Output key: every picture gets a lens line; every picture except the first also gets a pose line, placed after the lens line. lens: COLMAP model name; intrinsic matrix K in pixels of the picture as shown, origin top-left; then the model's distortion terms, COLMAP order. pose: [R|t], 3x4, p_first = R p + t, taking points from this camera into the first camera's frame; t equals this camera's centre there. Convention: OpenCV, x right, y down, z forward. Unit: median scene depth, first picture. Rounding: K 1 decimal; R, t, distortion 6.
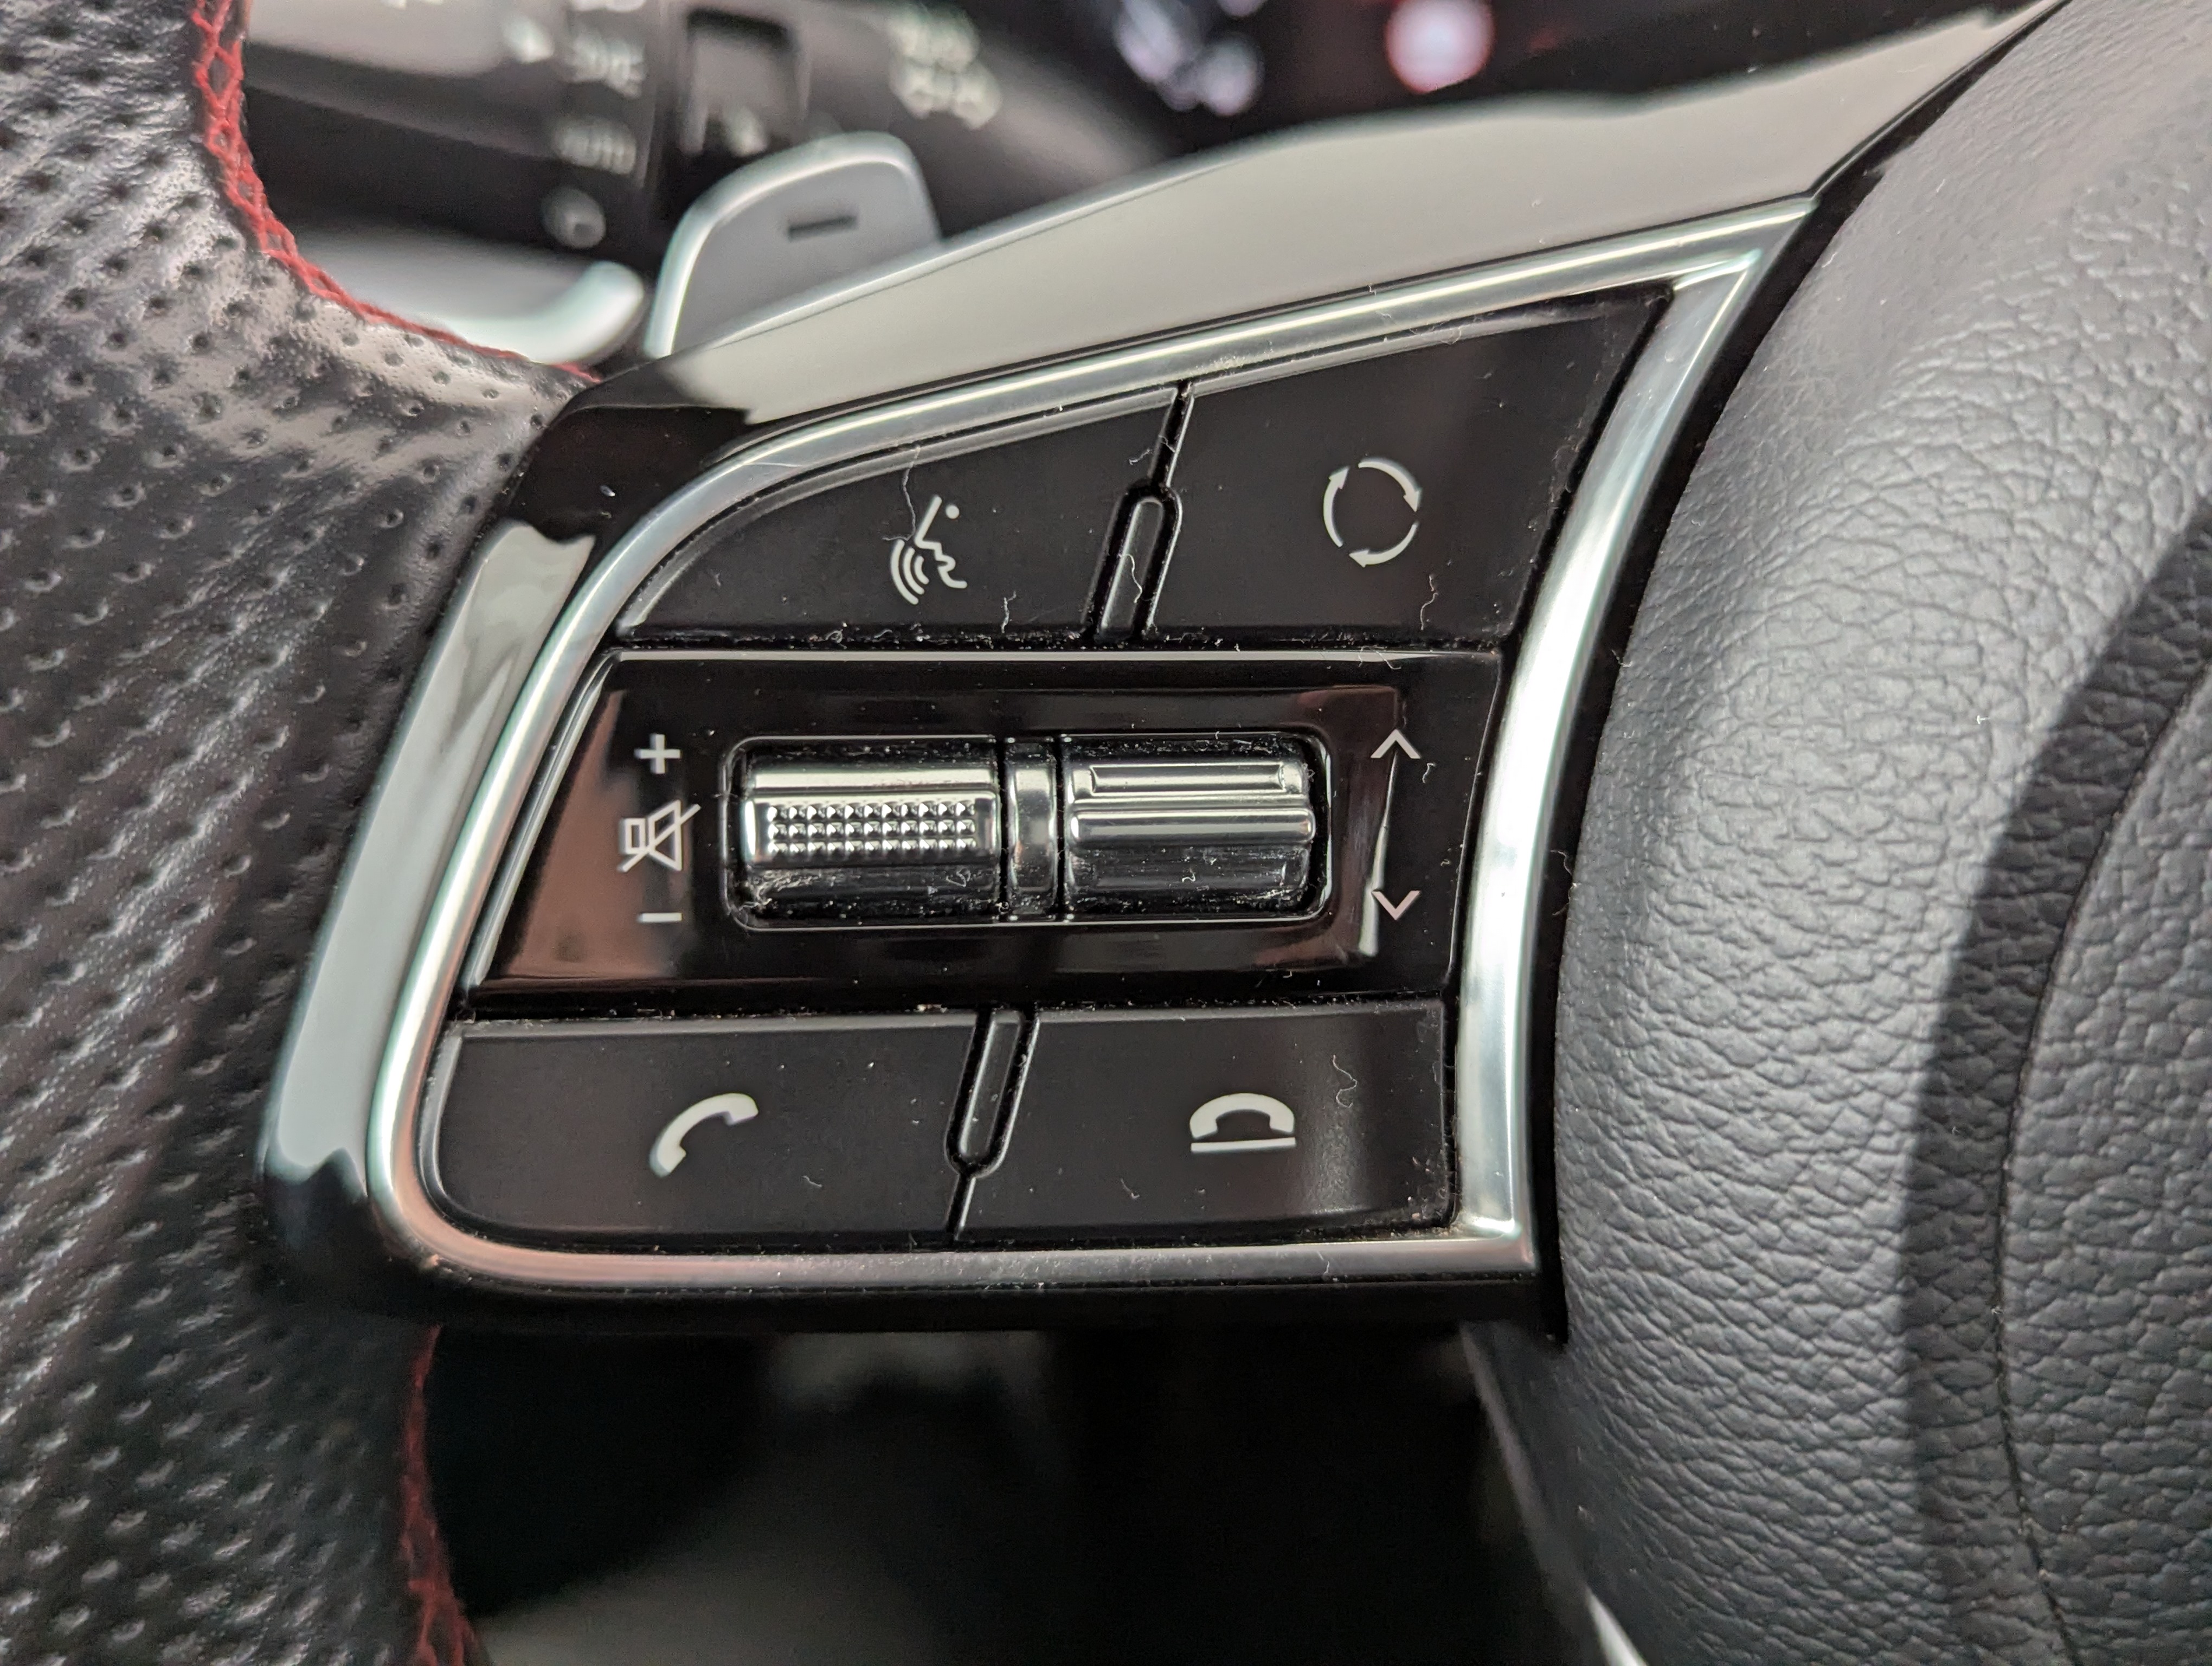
lens RADIAL K [[2110.4, 0, 1096.3], [0, 2110.4, 809.7], [0, 0, 1]] dist [0.052506, 0.000000]
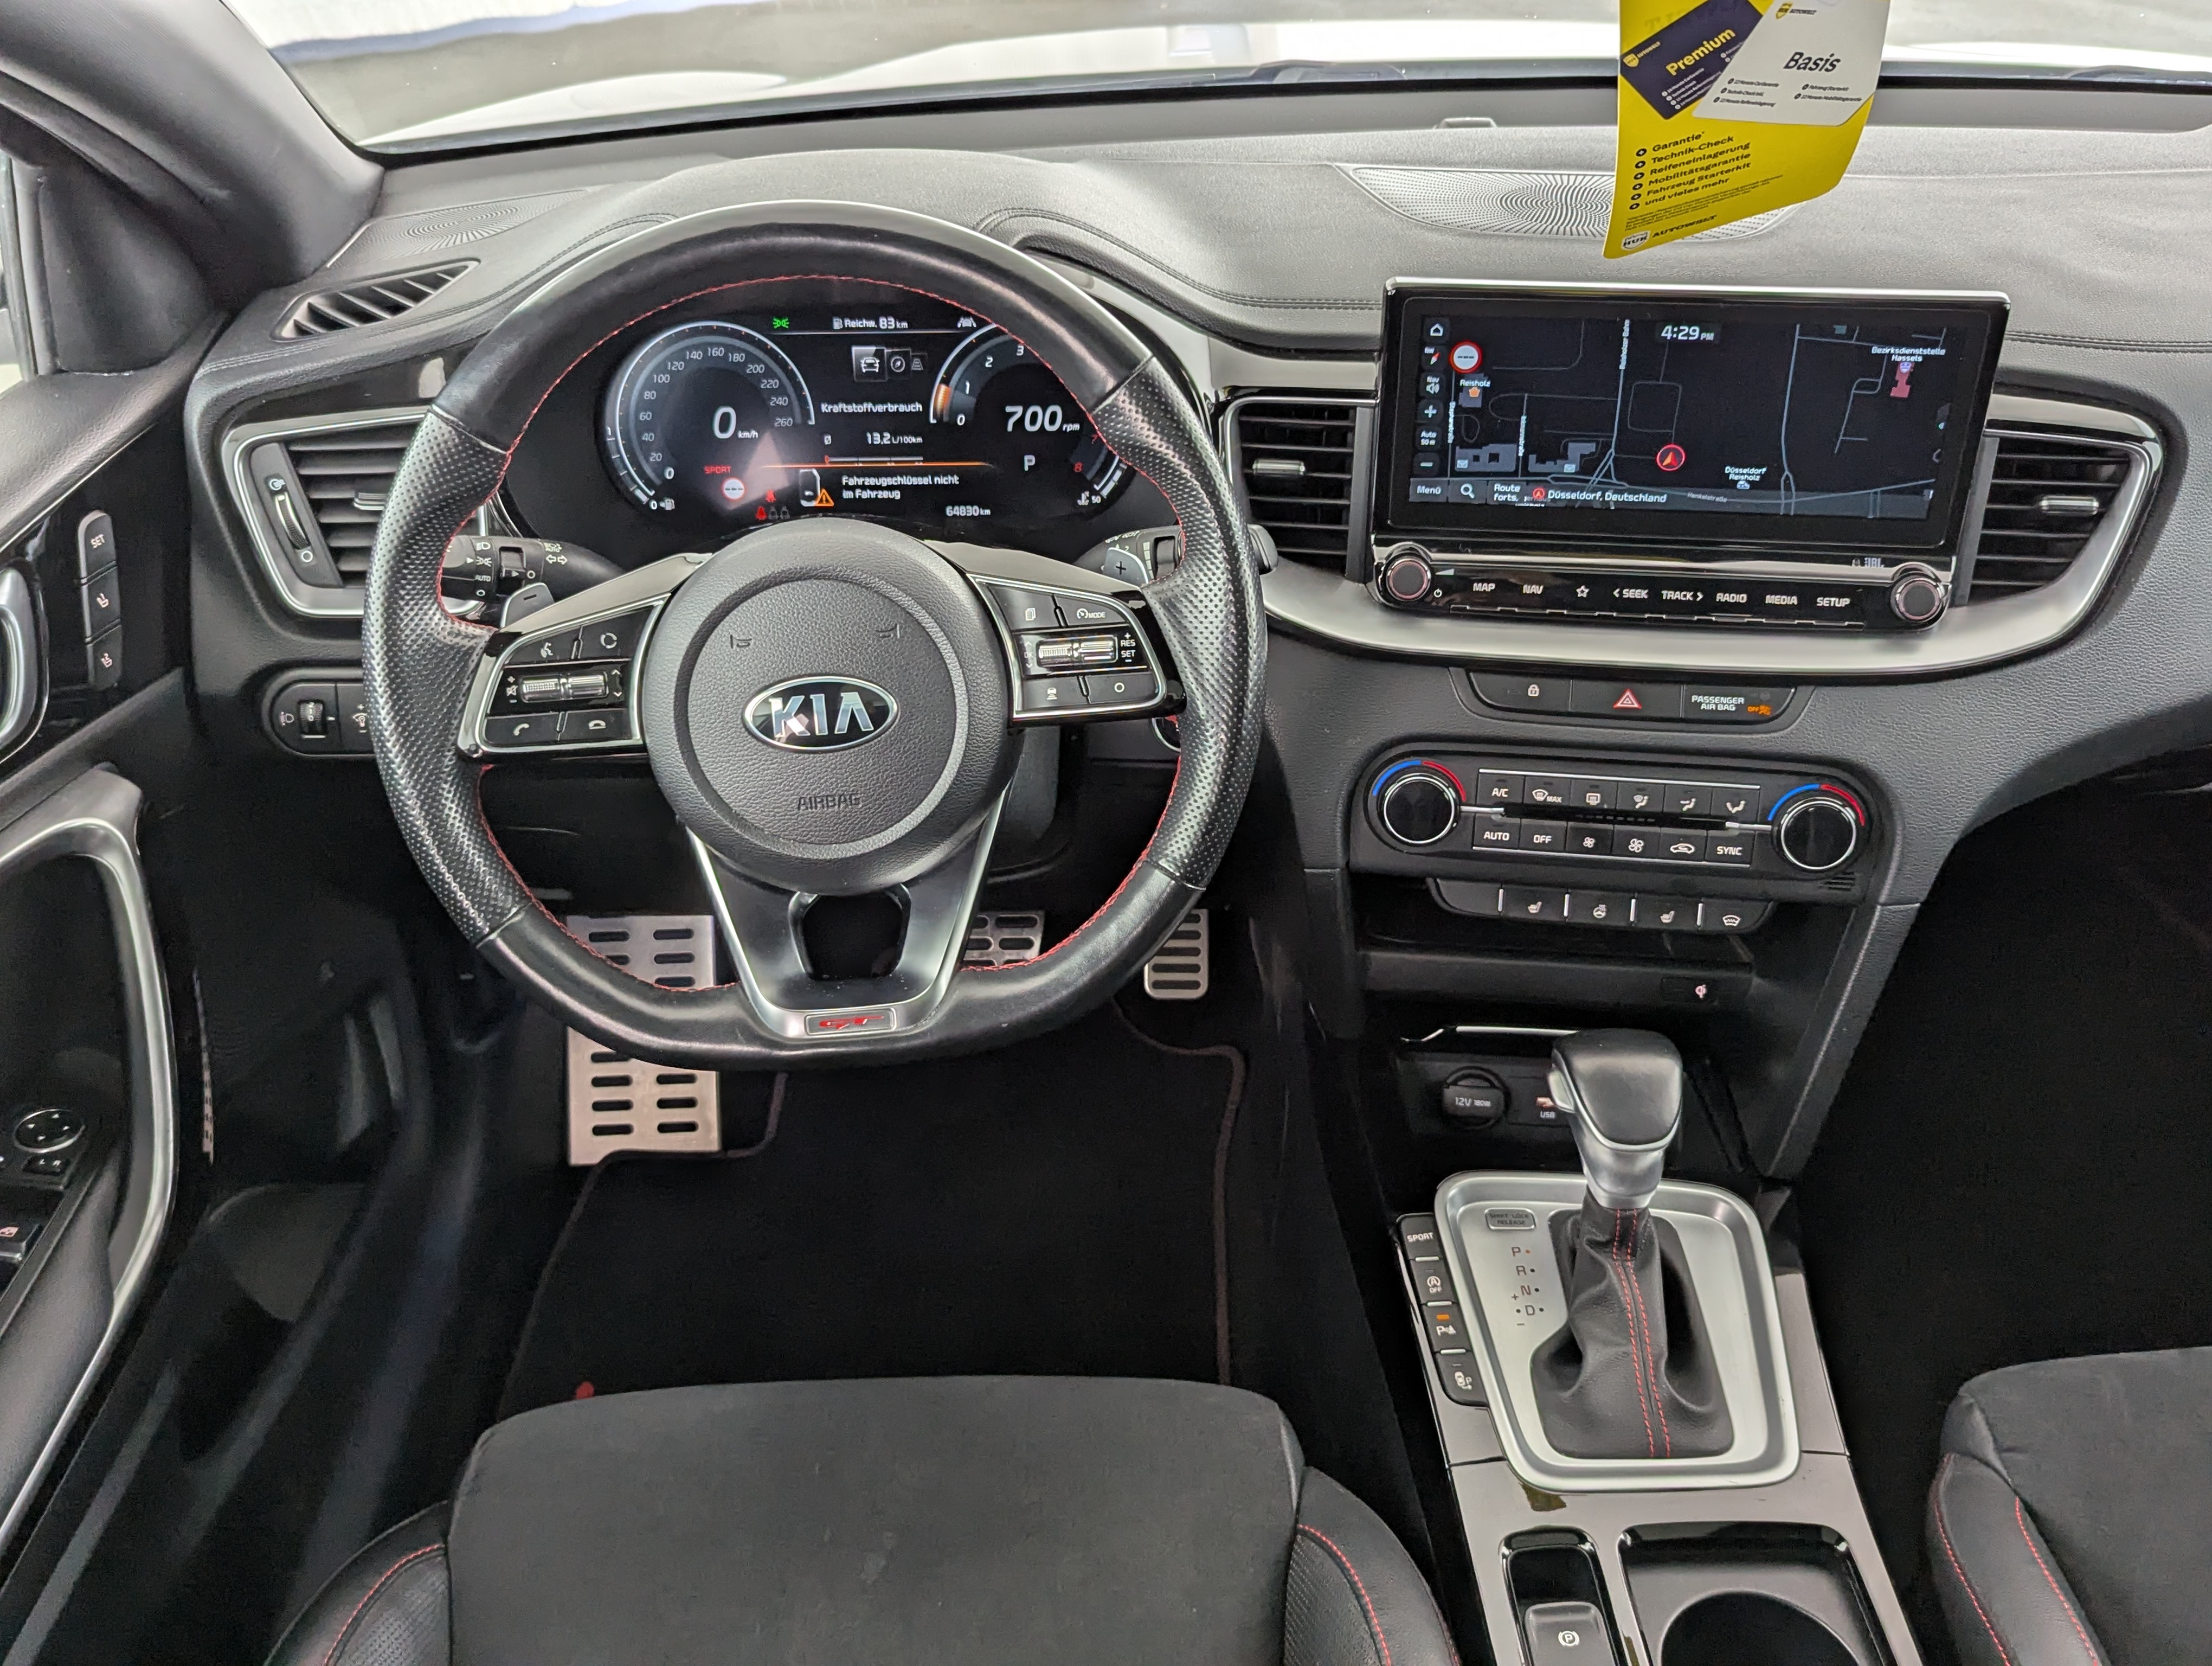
lens RADIAL K [[2110.4, 0, 1140.4], [0, 2110.4, 824.0], [0, 0, 1]] dist [0.052506, 0.000000]
pose [[0.989438, -0.082202, 0.119396, 1.017542], [0.088523, 0.994886, -0.048630, 1.005148], [-0.114788, 0.058685, 0.991655, -6.411757]]
